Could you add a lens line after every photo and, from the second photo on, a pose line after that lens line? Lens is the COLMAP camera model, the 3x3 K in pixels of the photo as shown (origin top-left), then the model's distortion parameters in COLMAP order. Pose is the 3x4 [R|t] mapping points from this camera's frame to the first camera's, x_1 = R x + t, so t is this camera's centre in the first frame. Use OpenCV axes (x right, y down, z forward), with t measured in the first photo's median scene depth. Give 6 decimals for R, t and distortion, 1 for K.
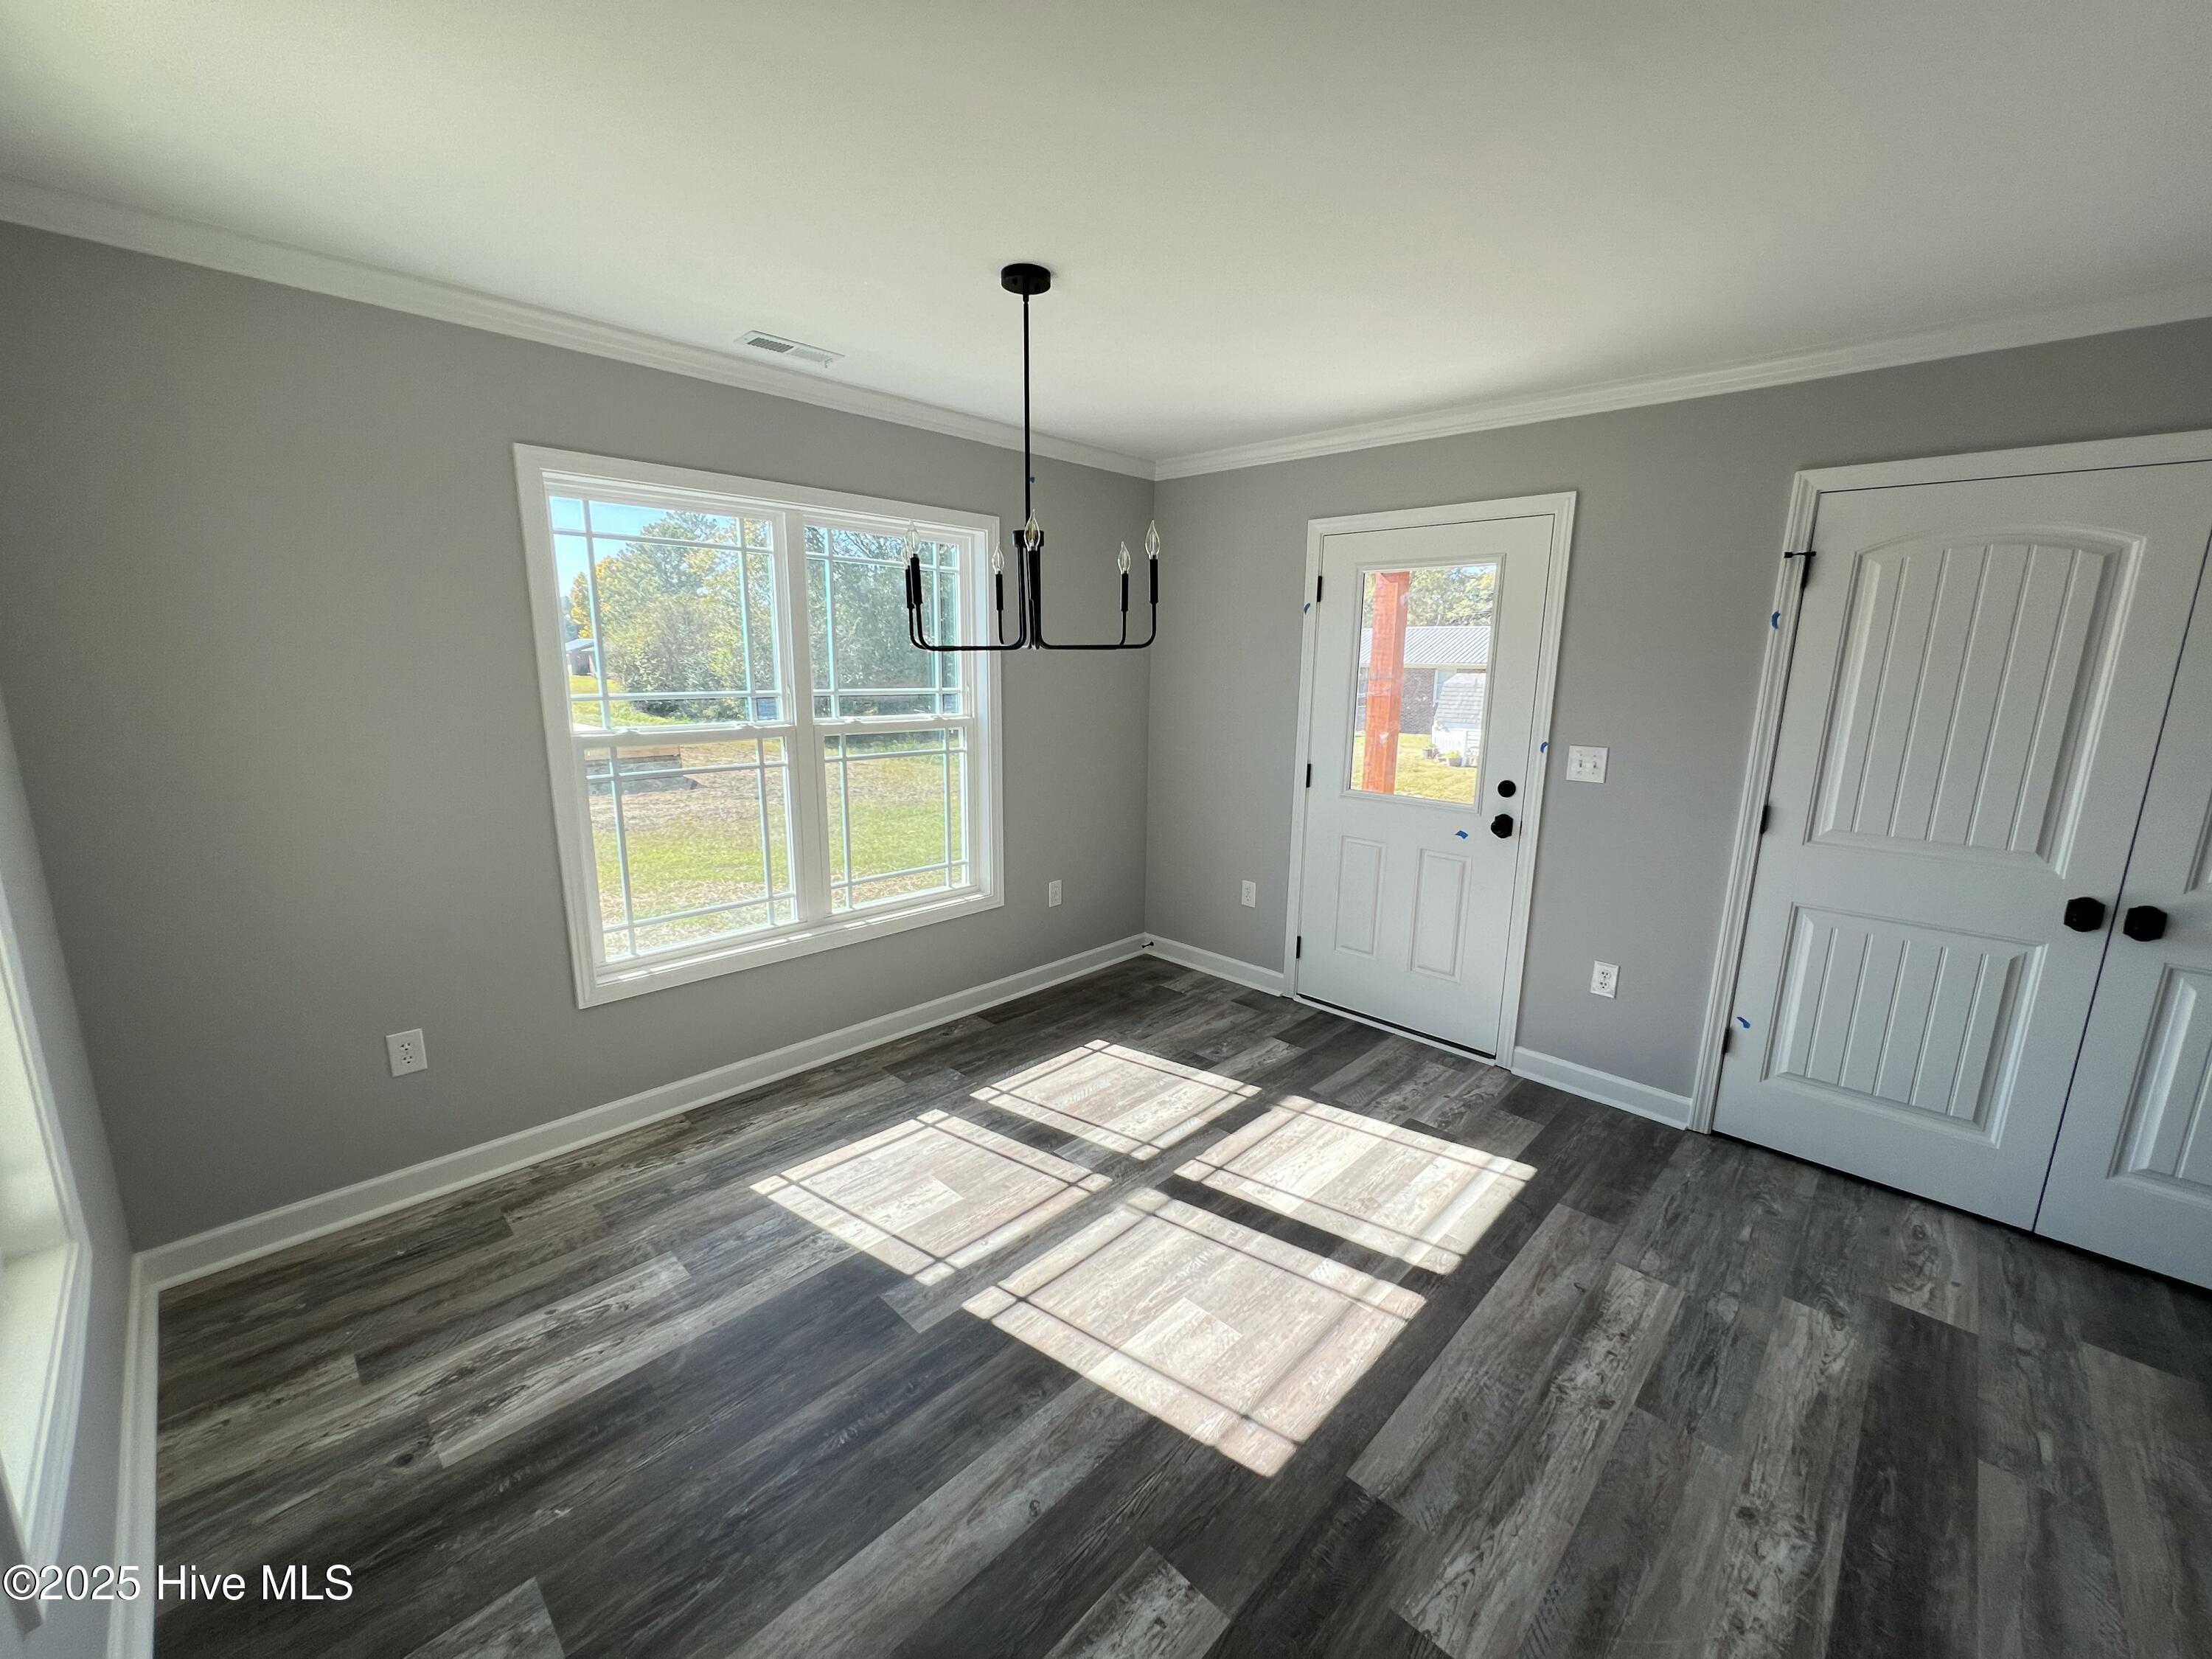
lens RADIAL K [[879.8, 0, 1062.1], [0, 879.8, 835.3], [0, 0, 1]] dist [0.000015, 0.000009]
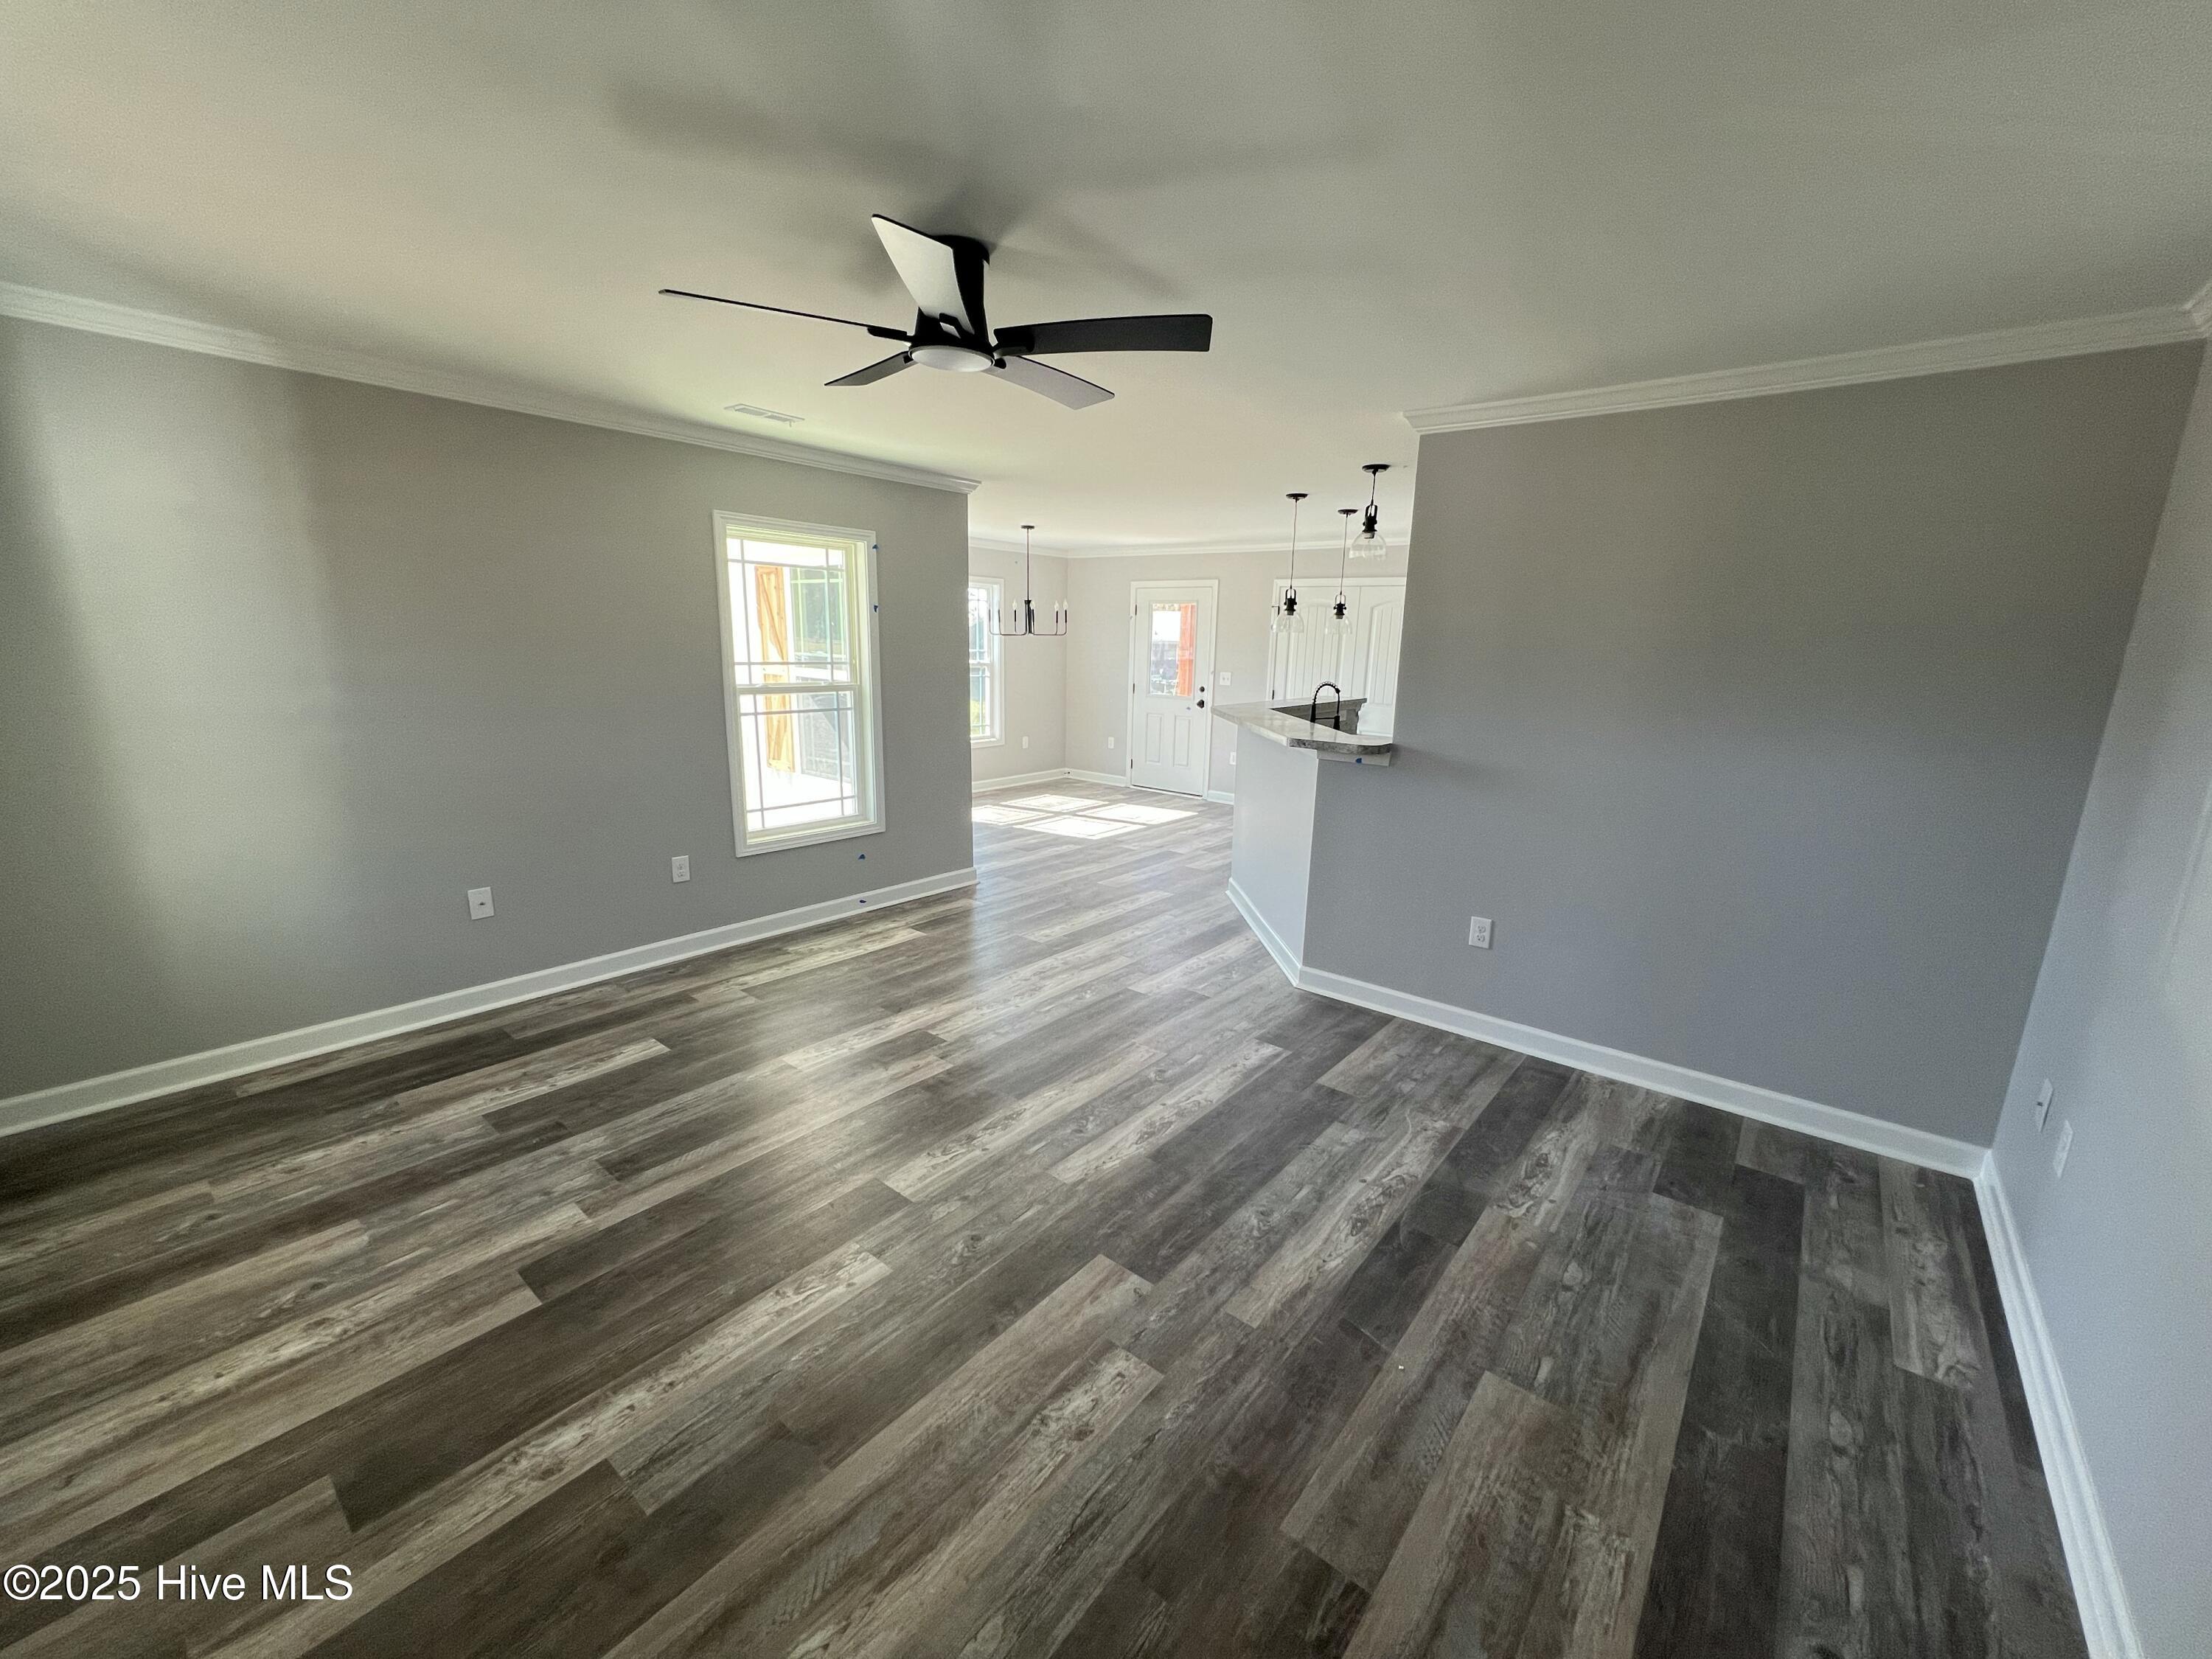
lens RADIAL K [[879.8, 0, 1062.1], [0, 879.8, 835.3], [0, 0, 1]] dist [0.000015, 0.000009]
pose [[0.996901, -0.003097, 0.078601, -0.100149], [0.001387, 0.999761, 0.021796, 0.273602], [-0.078649, -0.021620, 0.996668, -1.342826]]
